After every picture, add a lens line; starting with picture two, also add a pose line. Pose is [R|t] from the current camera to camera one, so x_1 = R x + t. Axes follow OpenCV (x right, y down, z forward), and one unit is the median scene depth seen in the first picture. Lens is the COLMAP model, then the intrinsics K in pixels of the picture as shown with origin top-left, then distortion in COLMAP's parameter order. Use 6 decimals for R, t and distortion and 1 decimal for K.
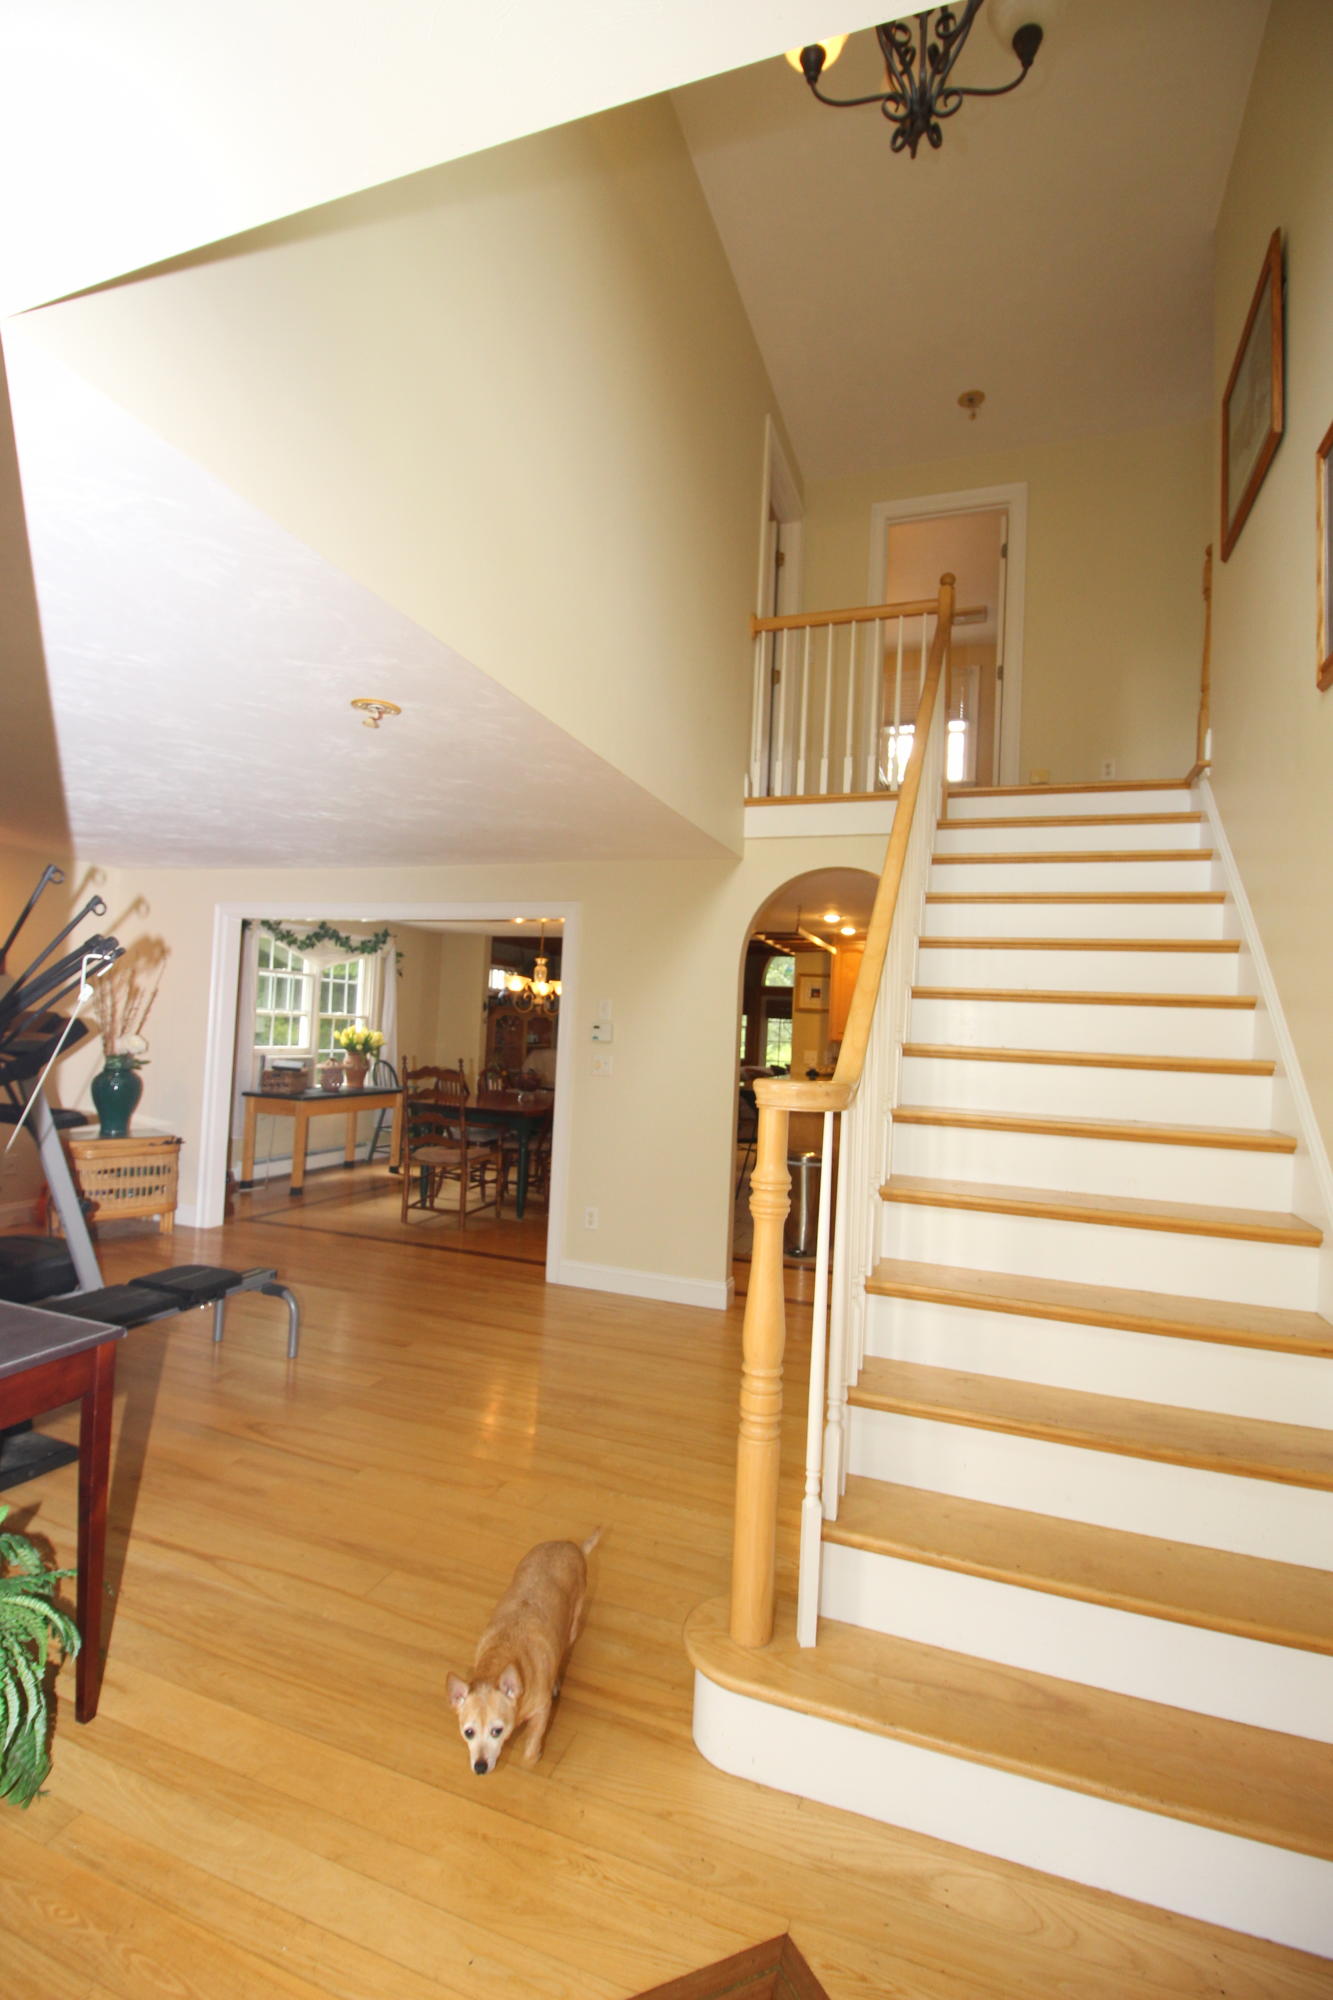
lens RADIAL K [[926.2, 0, 662.2], [0, 926.2, 1000.2], [0, 0, 1]] dist [-0.011075, 0.000115]
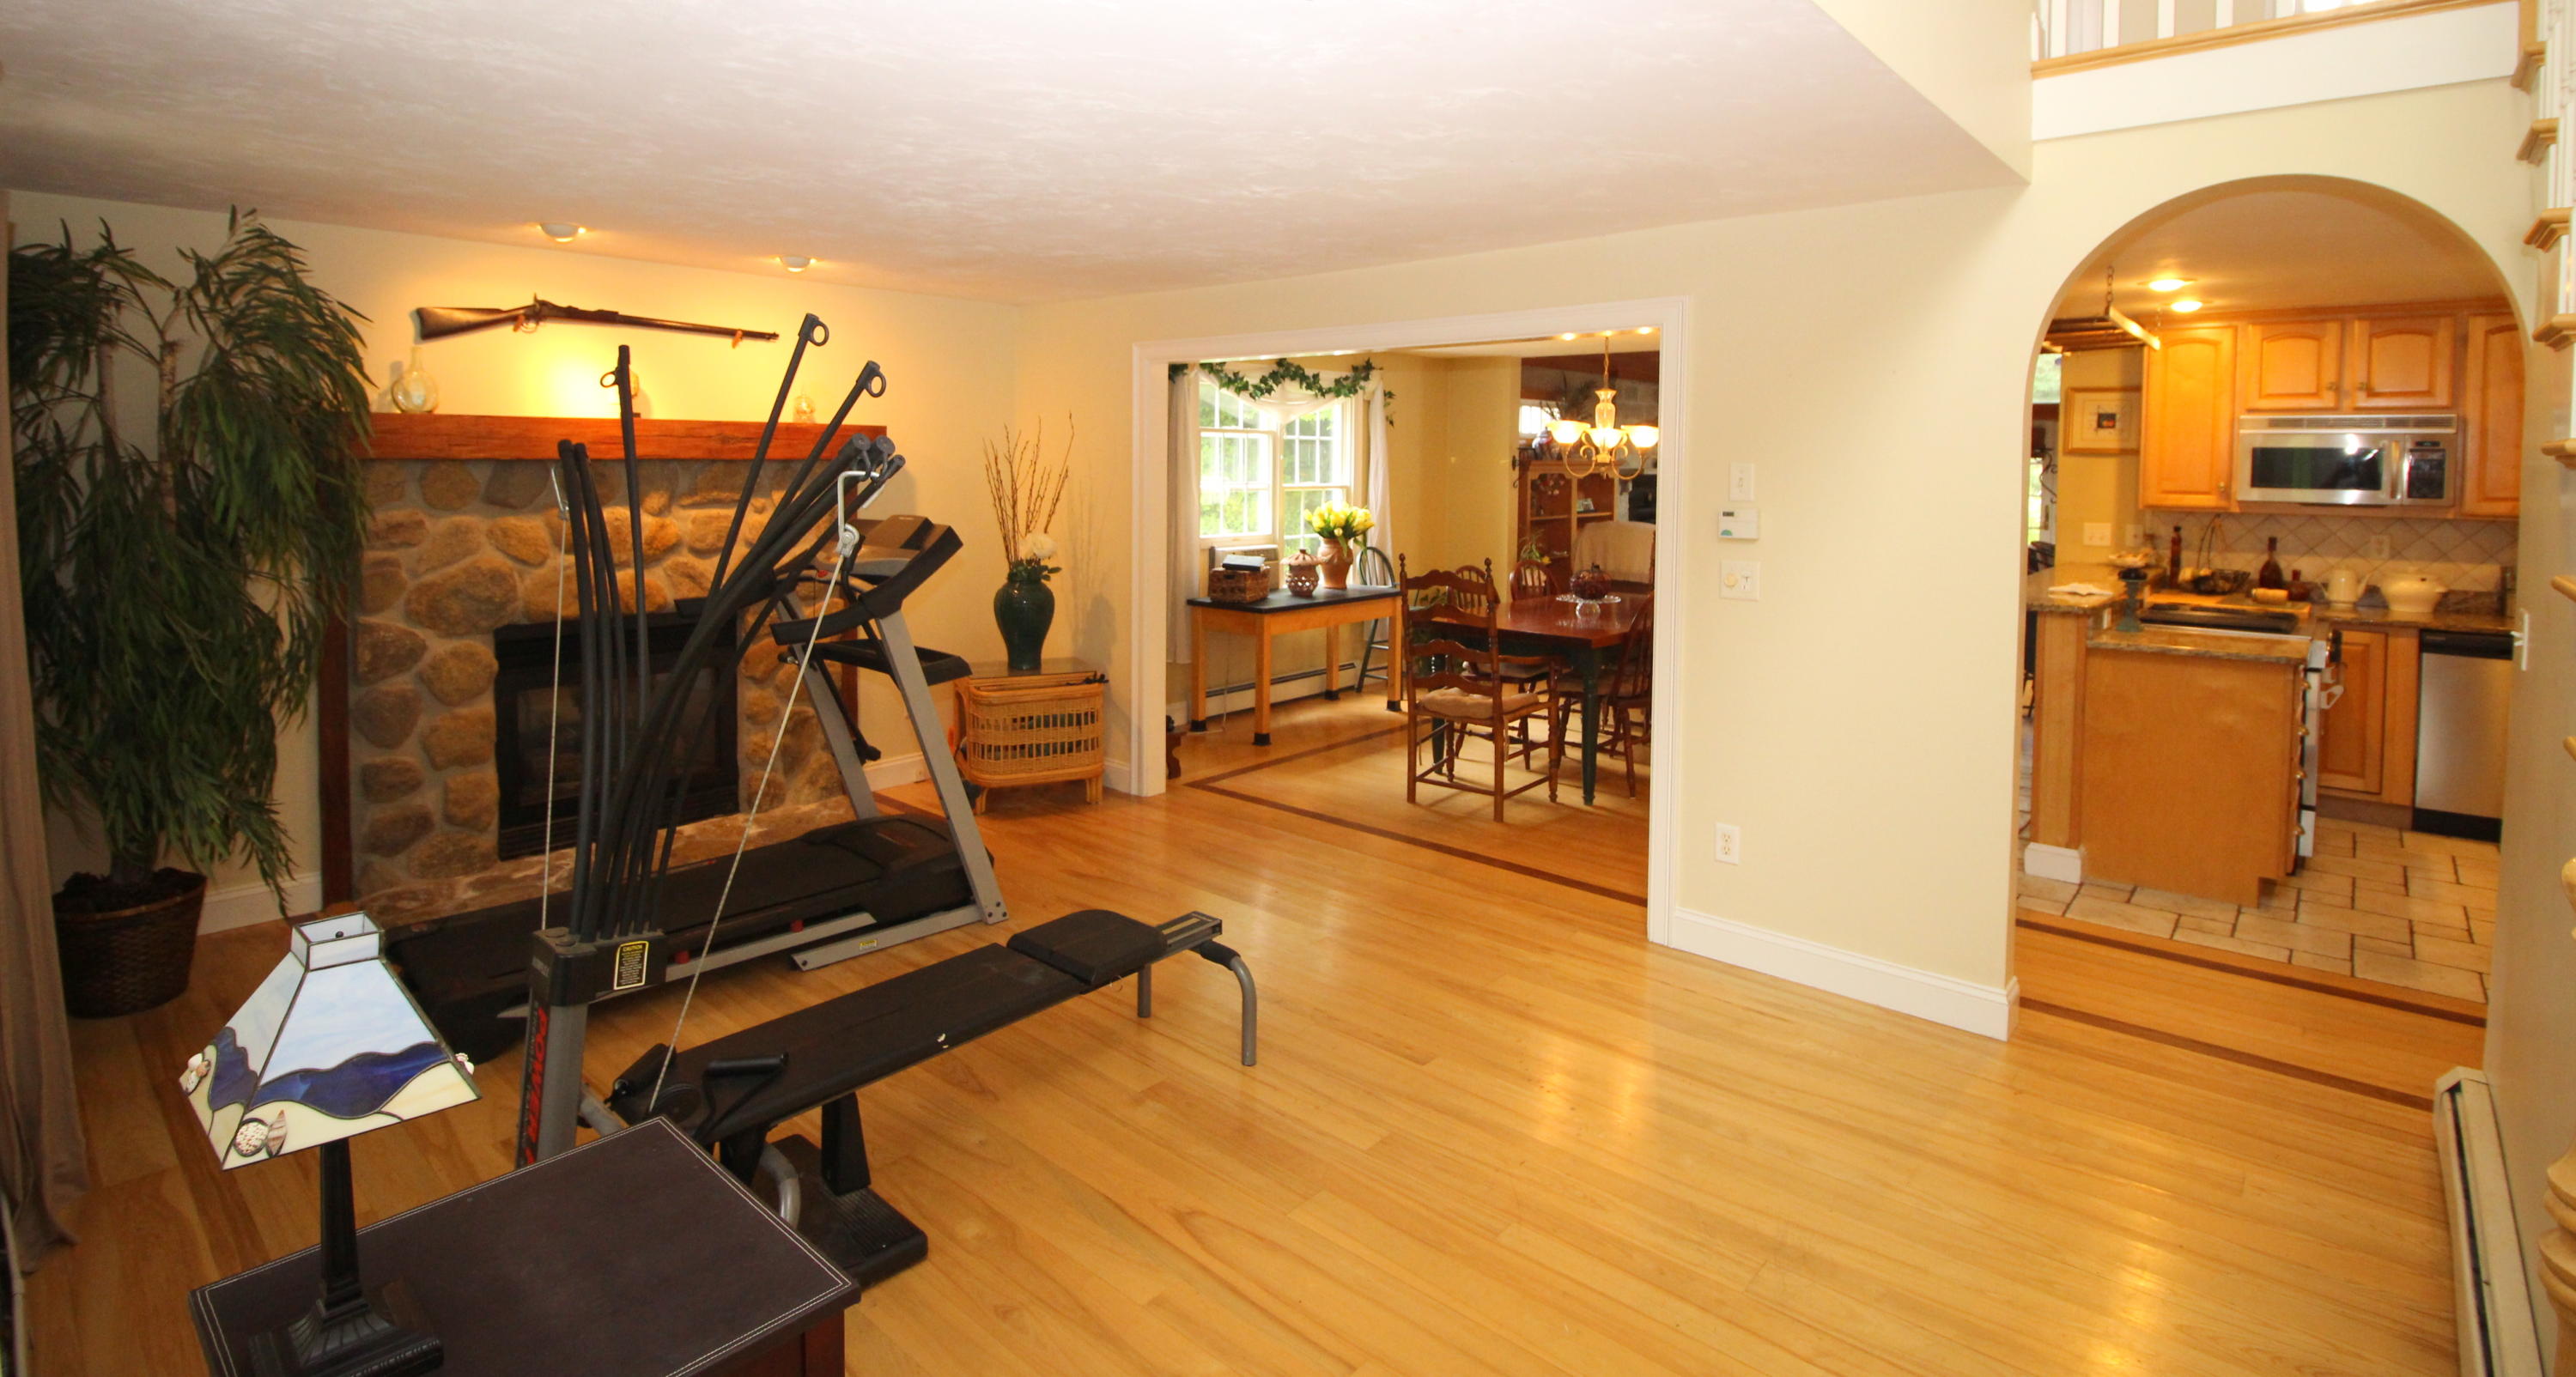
lens RADIAL K [[1229.3, 0, 1237.4], [0, 1229.3, 508.6], [0, 0, 1]] dist [-0.023067, -0.000465]
pose [[0.919750, -0.024704, -0.391726, -0.036045], [0.047075, 0.997756, 0.047606, -0.016038], [0.389671, -0.062227, 0.918849, 0.127792]]
